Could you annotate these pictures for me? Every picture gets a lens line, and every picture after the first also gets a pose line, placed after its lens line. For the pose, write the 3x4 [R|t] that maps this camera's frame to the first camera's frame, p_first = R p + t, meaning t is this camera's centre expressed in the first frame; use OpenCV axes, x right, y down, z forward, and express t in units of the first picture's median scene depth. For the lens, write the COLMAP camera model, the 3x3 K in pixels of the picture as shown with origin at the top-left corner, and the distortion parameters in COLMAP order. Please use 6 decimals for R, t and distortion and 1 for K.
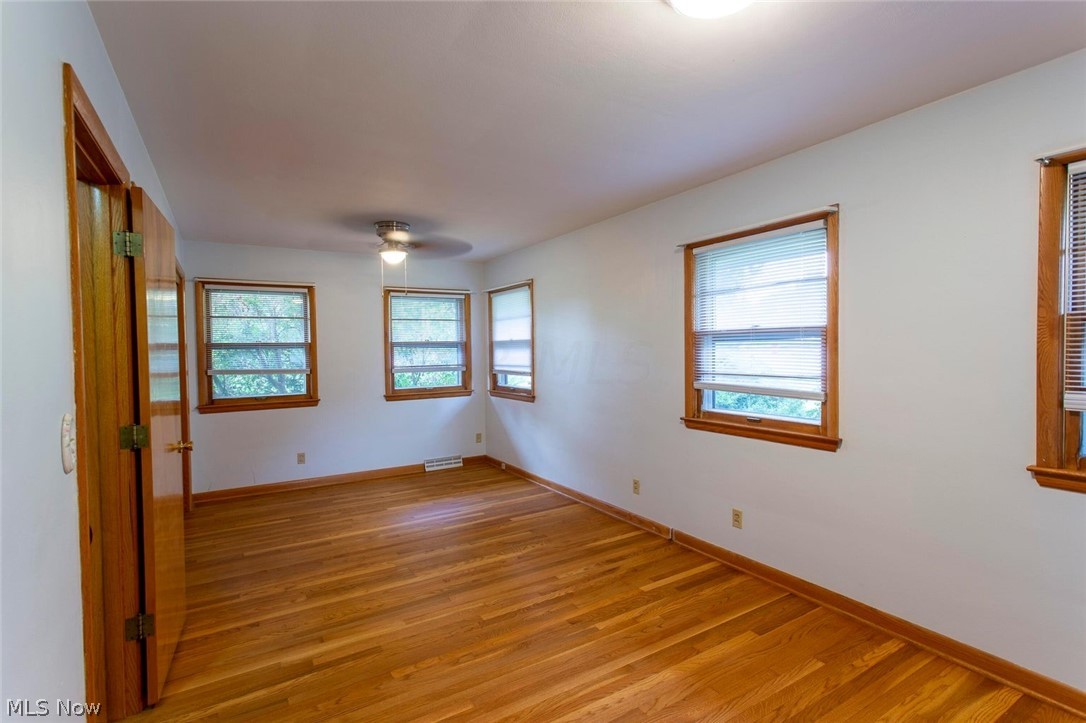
lens RADIAL K [[515.5, 0, 538.1], [0, 515.5, 361.6], [0, 0, 1]] dist [0.002681, 0.000809]
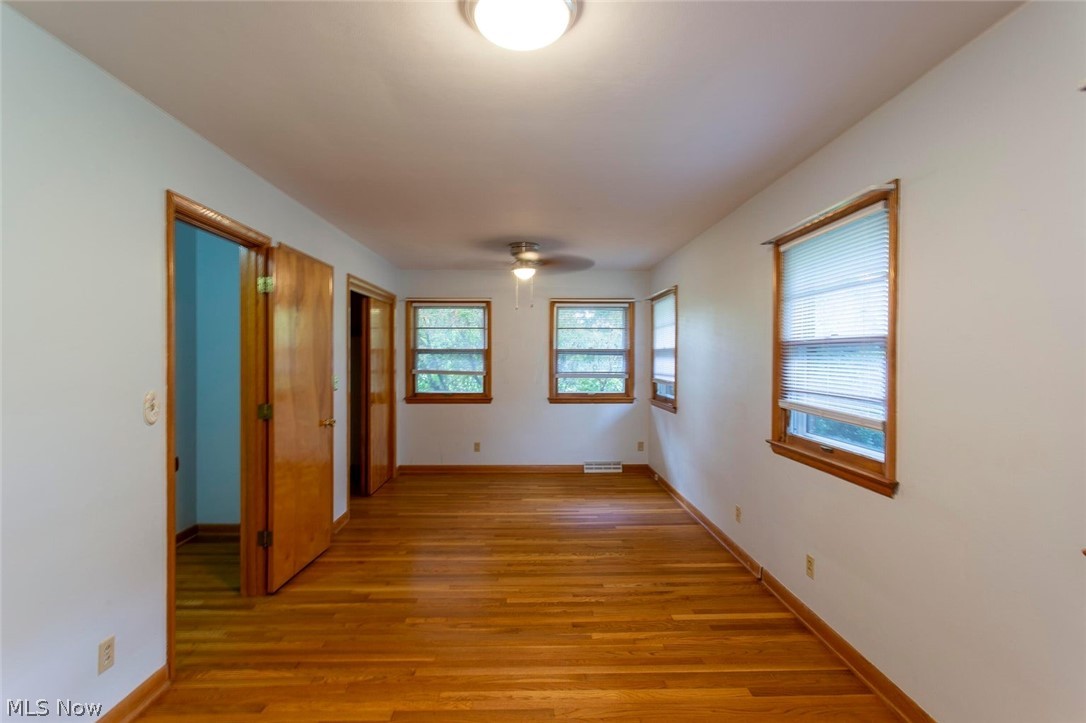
lens RADIAL K [[527.2, 0, 543.0], [0, 527.2, 361.5], [0, 0, 1]] dist [0.001000, 0.000083]
pose [[0.866494, 0.021647, -0.498719, 0.384910], [-0.027999, 0.999594, -0.005259, -0.008646], [0.498402, 0.018521, 0.866748, 0.036829]]
